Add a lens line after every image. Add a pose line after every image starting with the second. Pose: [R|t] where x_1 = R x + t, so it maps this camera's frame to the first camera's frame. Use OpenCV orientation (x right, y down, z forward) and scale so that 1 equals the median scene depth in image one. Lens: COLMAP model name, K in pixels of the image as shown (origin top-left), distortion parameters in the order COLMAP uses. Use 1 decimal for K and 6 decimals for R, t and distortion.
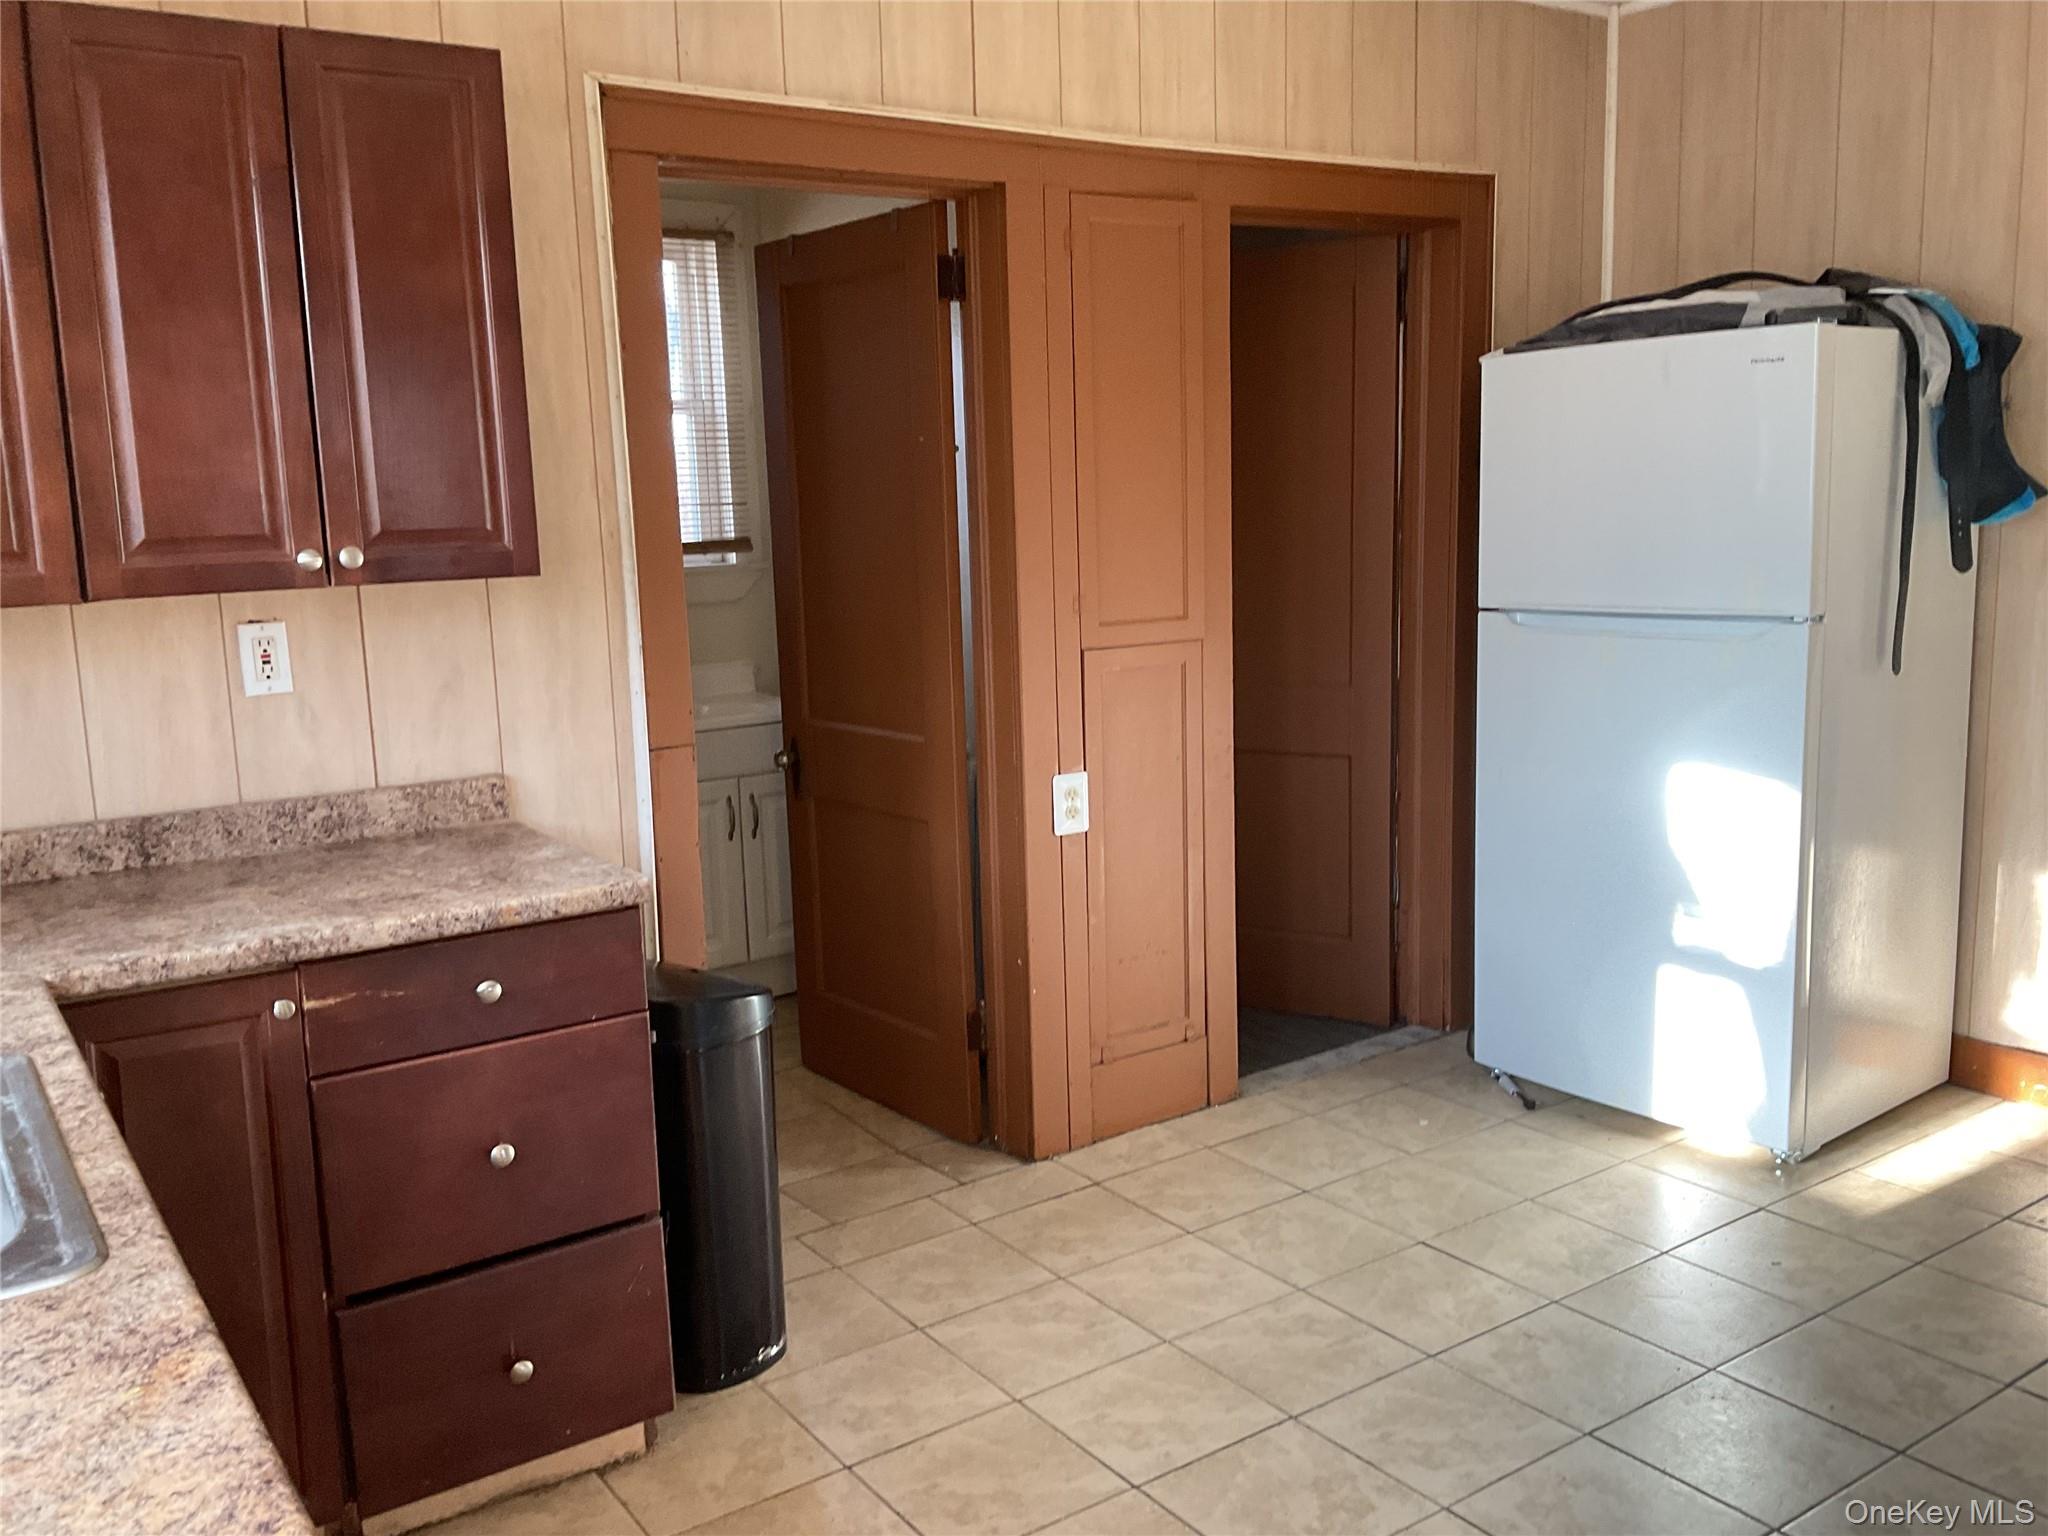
lens RADIAL K [[1702.6, 0, 1037.0], [0, 1702.6, 756.2], [0, 0, 1]] dist [0.110621, -0.209838]
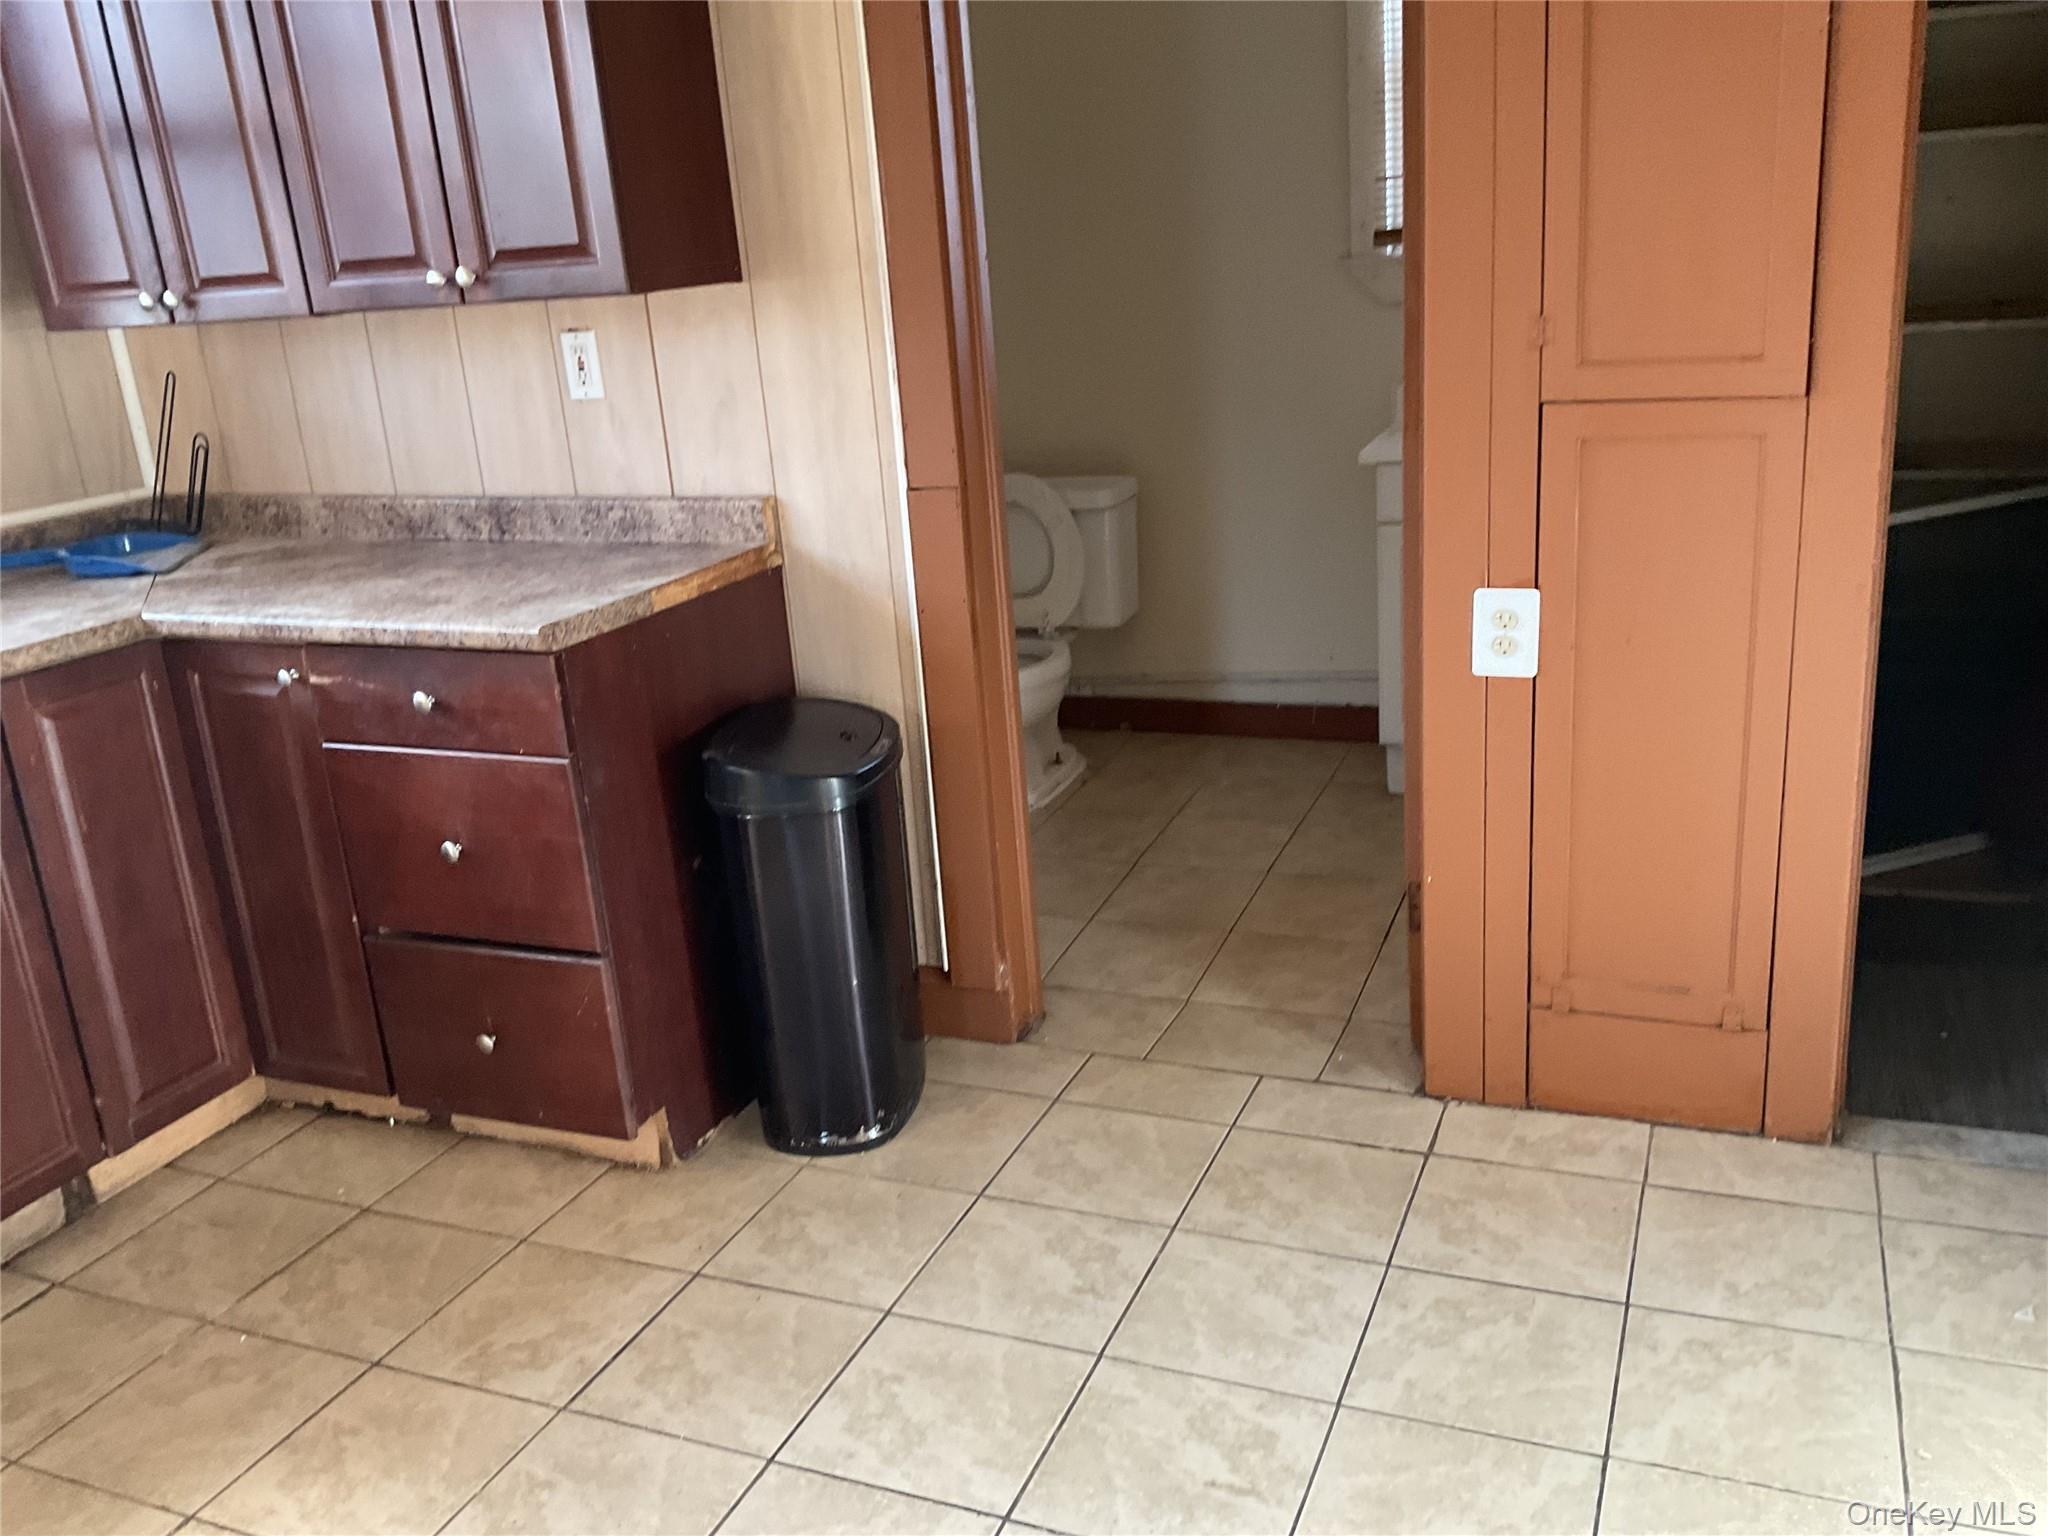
lens RADIAL K [[1695.7, 0, 1024.0], [0, 1695.7, 768.0], [0, 0, 1]] dist [0.119434, -0.226314]
pose [[0.533658, 0.249078, -0.808189, 0.606002], [-0.074546, 0.965779, 0.248422, -0.094557], [0.842409, -0.072325, 0.533963, 0.593033]]
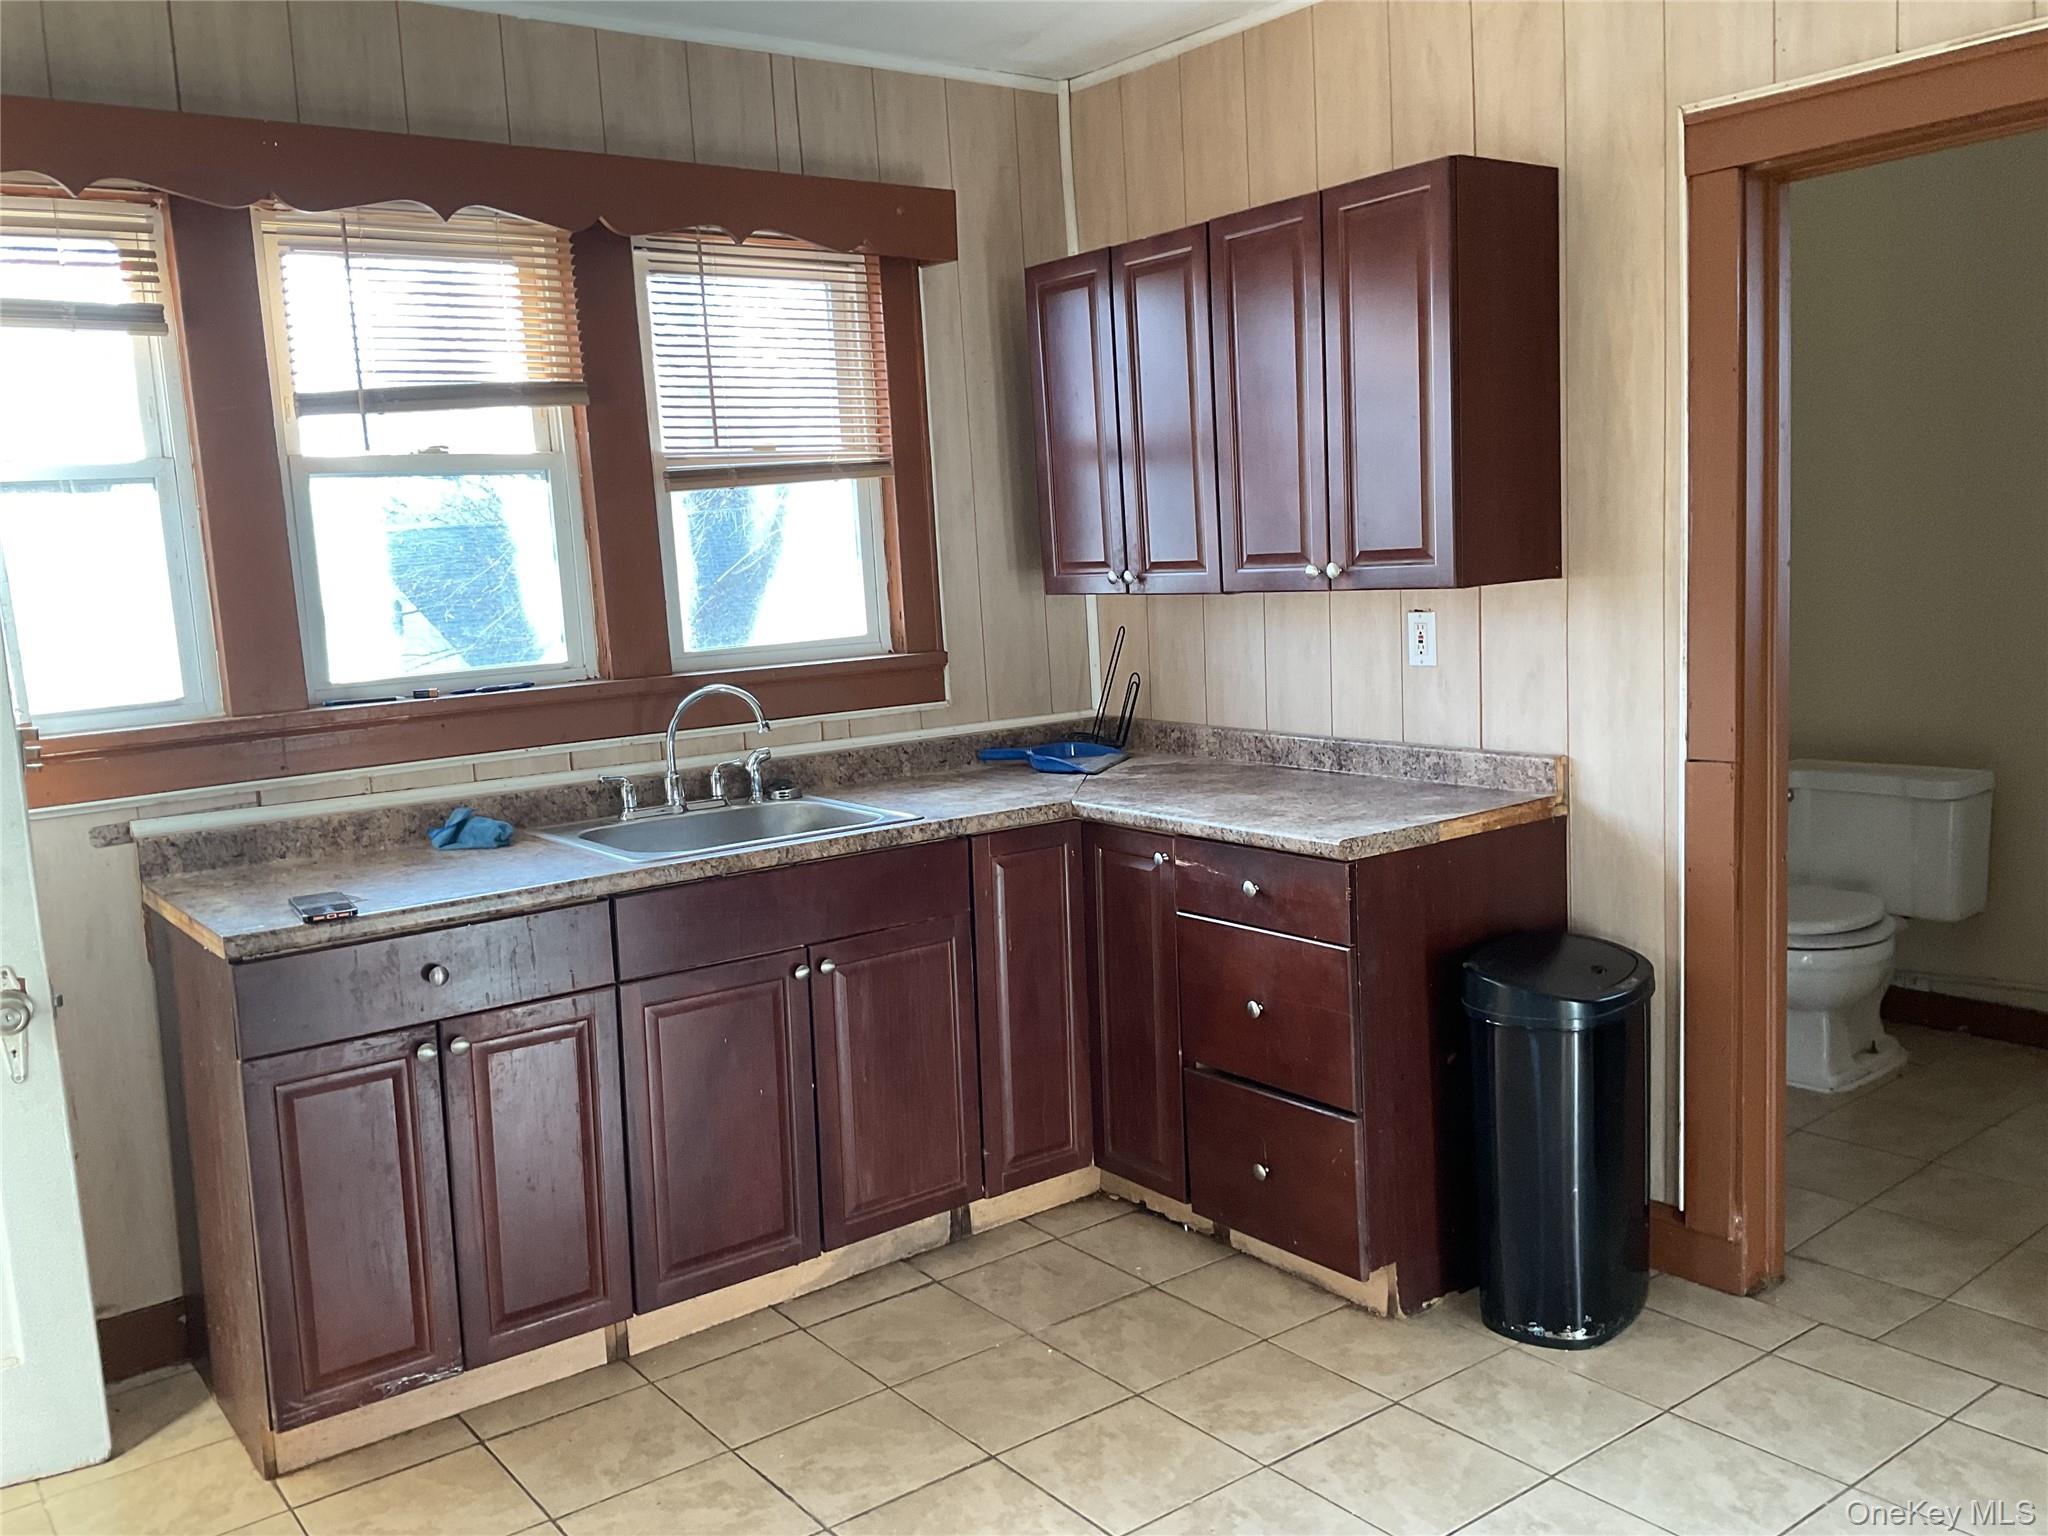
lens RADIAL K [[1717.5, 0, 1026.4], [0, 1717.5, 756.2], [0, 0, 1]] dist [0.114651, -0.233823]
pose [[0.042136, 0.152620, -0.987386, 0.822464], [-0.105378, 0.983431, 0.147511, -0.123798], [0.993539, 0.097834, 0.057521, 0.584427]]
